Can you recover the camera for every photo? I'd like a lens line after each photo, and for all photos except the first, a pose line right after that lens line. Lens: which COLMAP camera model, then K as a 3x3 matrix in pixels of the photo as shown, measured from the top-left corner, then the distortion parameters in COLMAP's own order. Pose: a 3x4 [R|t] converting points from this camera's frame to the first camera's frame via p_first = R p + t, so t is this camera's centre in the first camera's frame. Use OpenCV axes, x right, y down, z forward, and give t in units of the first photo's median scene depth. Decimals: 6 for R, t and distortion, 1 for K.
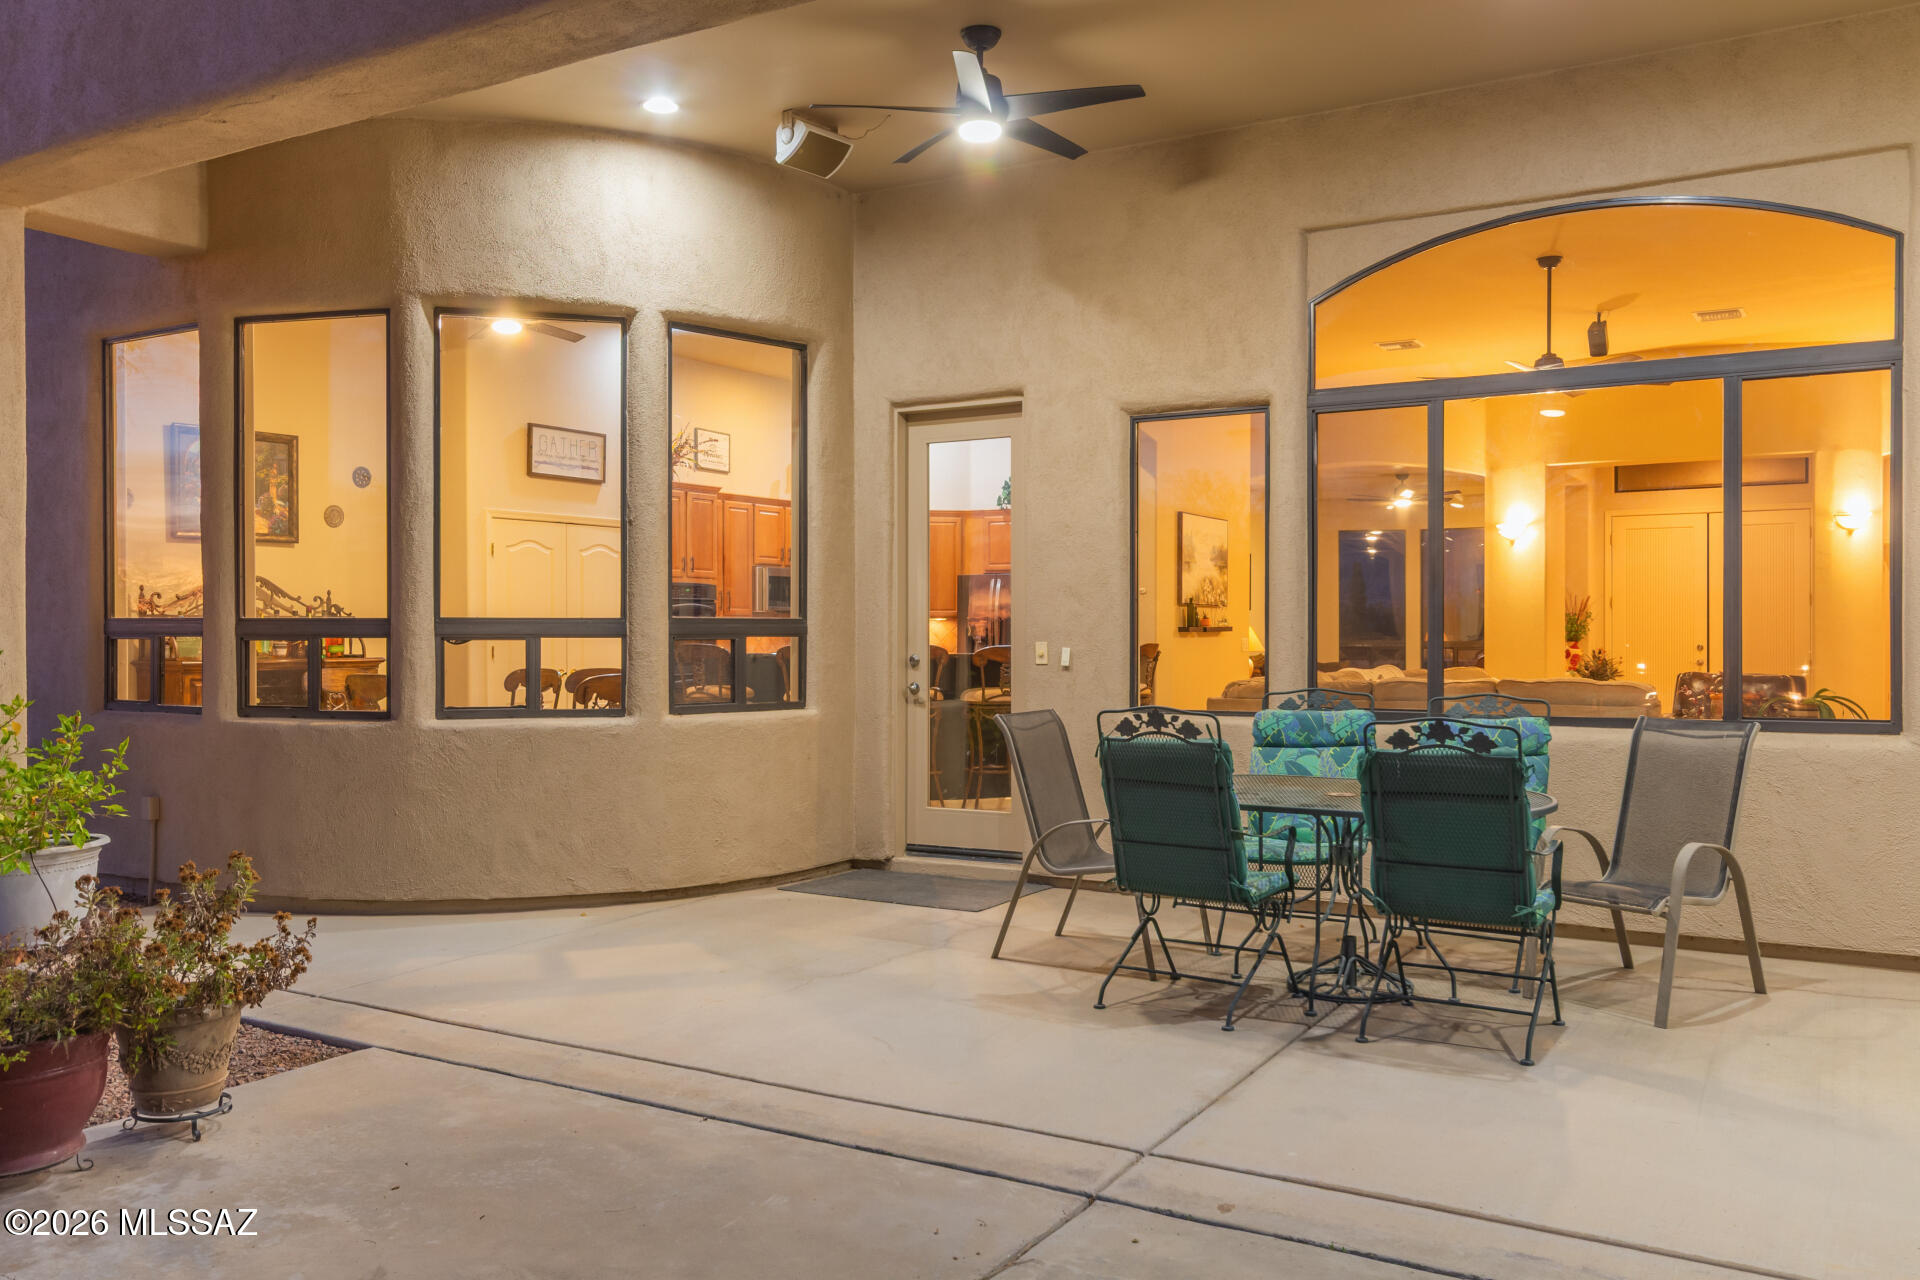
lens RADIAL K [[1467.3, 0, 963.8], [0, 1467.3, 636.2], [0, 0, 1]] dist [-0.011031, -0.001912]
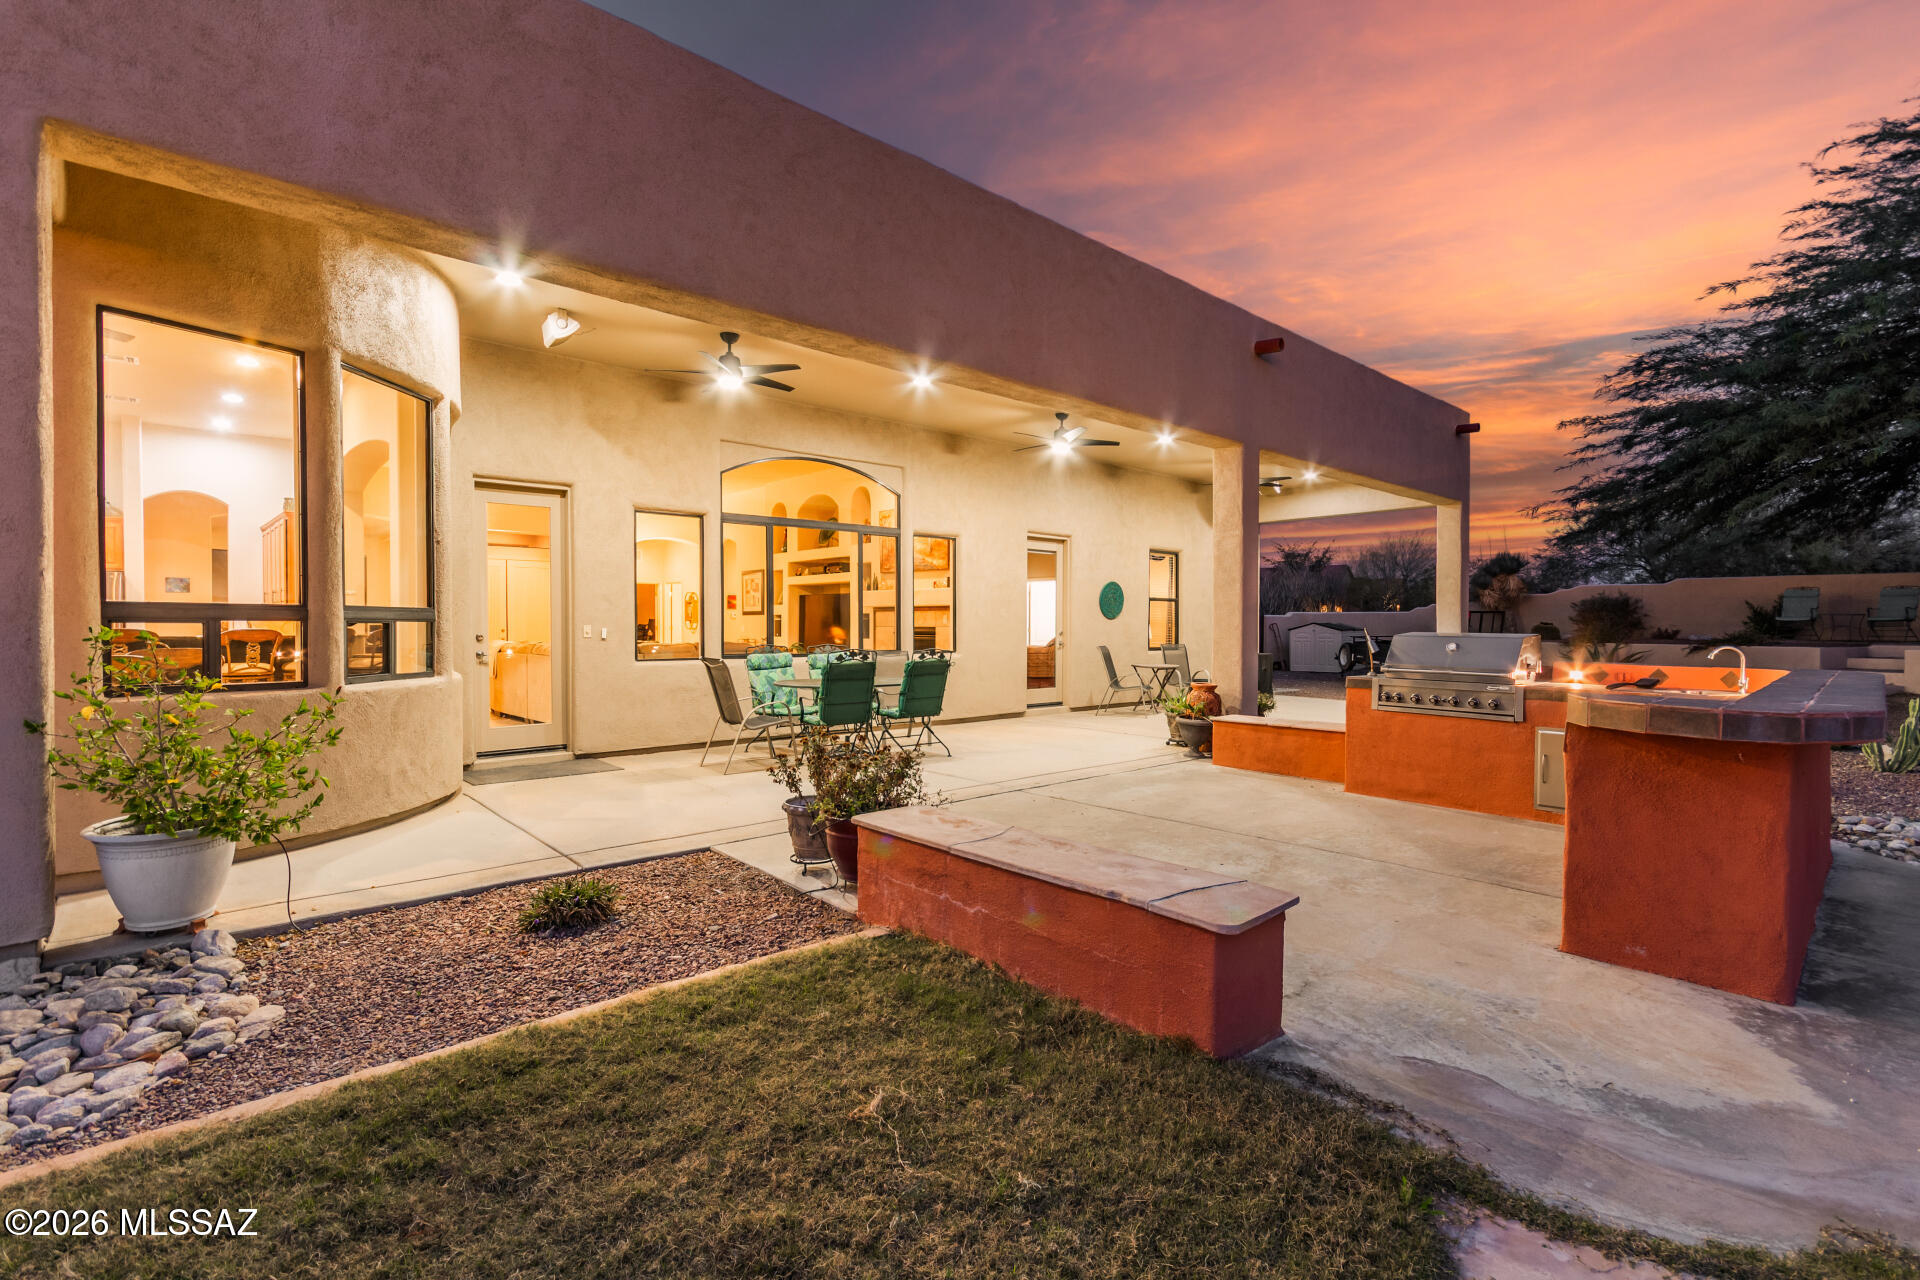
lens RADIAL K [[879.0, 0, 958.0], [0, 879.0, 636.9], [0, 0, 1]] dist [0.004371, 0.000358]
pose [[0.293862, -0.011774, 0.955775, -0.923974], [0.000648, 0.999926, 0.012119, 0.005676], [-0.955848, -0.002942, 0.293848, 0.256668]]
